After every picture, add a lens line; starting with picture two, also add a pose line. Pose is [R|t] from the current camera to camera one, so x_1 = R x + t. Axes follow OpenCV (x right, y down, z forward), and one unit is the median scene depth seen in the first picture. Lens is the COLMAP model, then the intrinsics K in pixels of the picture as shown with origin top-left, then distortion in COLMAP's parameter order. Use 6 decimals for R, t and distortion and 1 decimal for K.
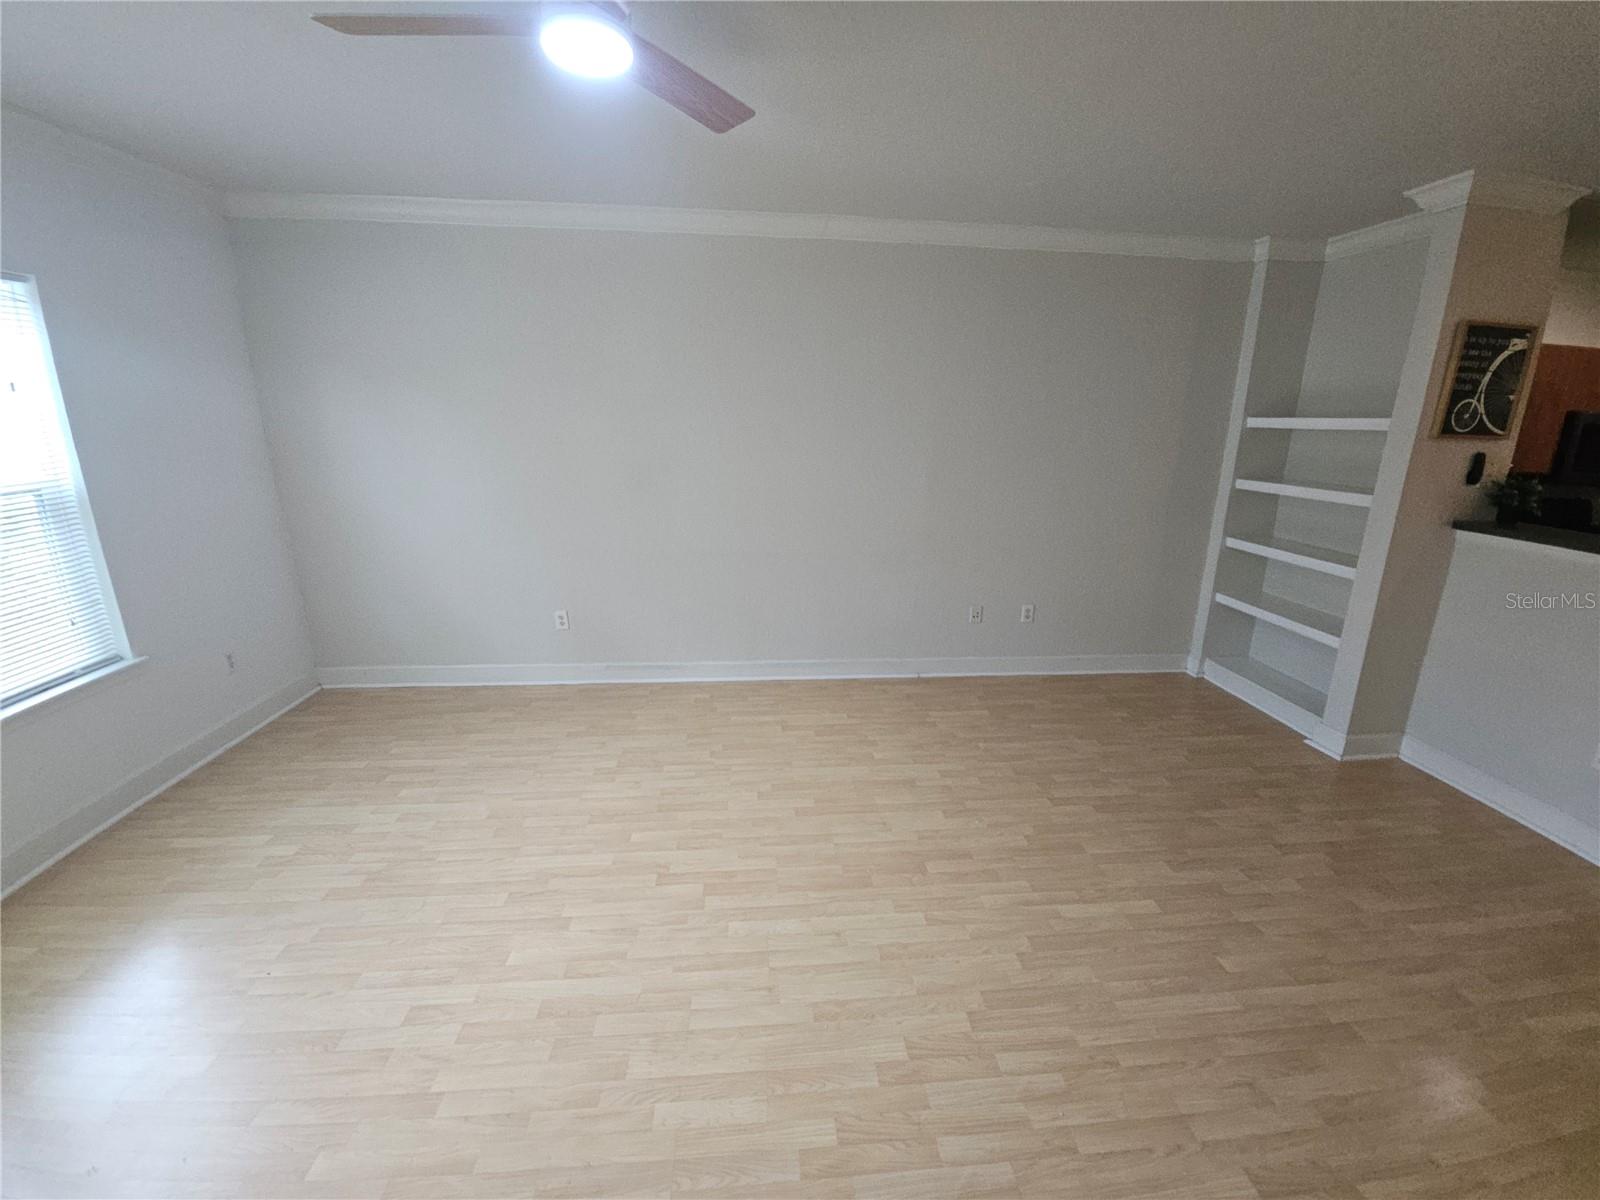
lens RADIAL K [[647.7, 0, 805.5], [0, 647.7, 600.6], [0, 0, 1]] dist [-0.014378, -0.002161]
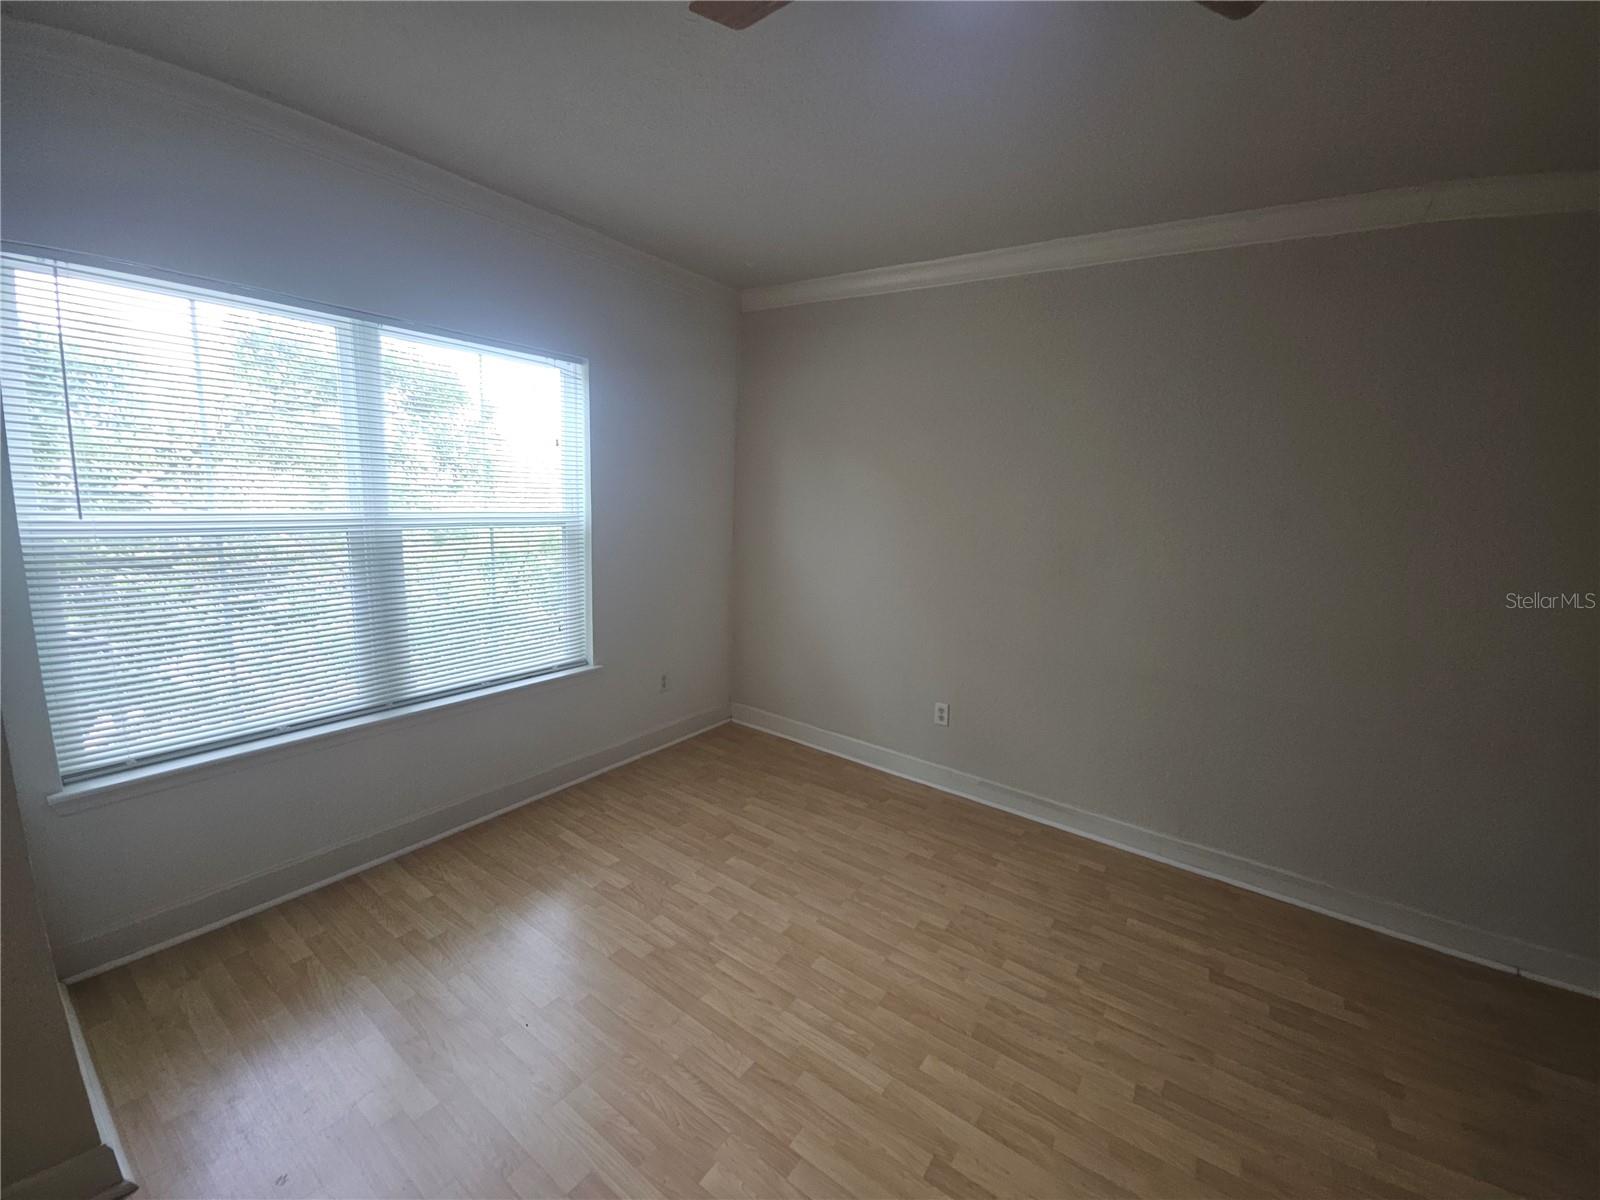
lens RADIAL K [[647.7, 0, 798.4], [0, 647.7, 600.1], [0, 0, 1]] dist [-0.014378, -0.002161]
pose [[0.768602, 0.134537, -0.625421, -0.003702], [-0.207601, 0.977182, -0.044922, -0.052905], [0.605106, 0.164365, 0.778993, 0.242653]]
